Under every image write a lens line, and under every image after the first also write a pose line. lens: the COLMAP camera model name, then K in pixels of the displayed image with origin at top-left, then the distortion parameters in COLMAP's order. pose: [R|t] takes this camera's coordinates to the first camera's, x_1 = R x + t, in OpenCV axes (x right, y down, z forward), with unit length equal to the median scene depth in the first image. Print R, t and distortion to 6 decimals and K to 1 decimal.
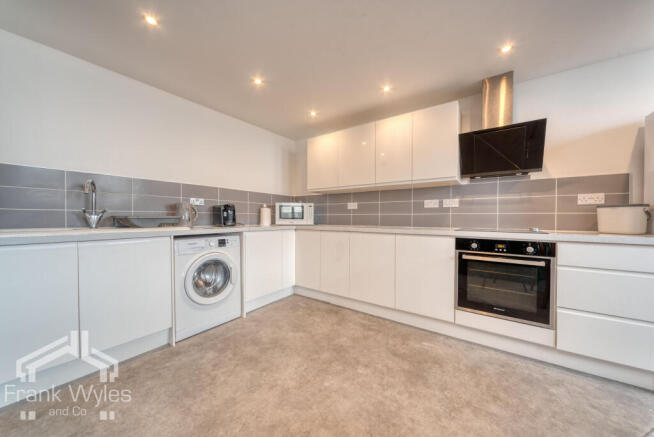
lens RADIAL K [[229.8, 0, 327.0], [0, 229.8, 218.5], [0, 0, 1]] dist [-0.000691, -0.000093]
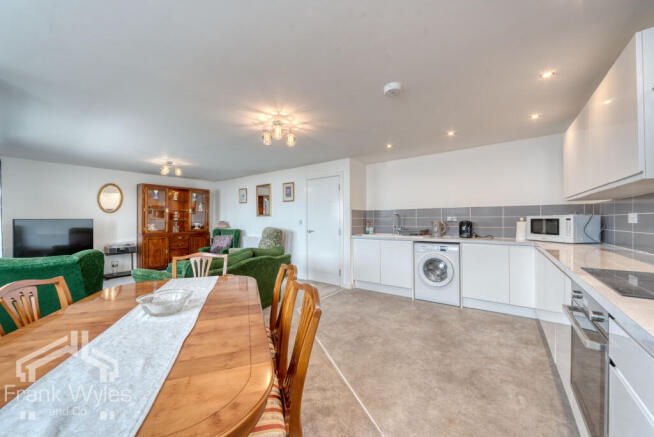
lens RADIAL K [[229.8, 0, 327.0], [0, 229.8, 218.5], [0, 0, 1]] dist [-0.000691, -0.000093]
pose [[-0.006790, -0.016870, -0.999835, 1.075863], [0.001639, 0.999856, -0.016881, -0.066527], [0.999976, -0.001753, -0.006761, 0.272987]]
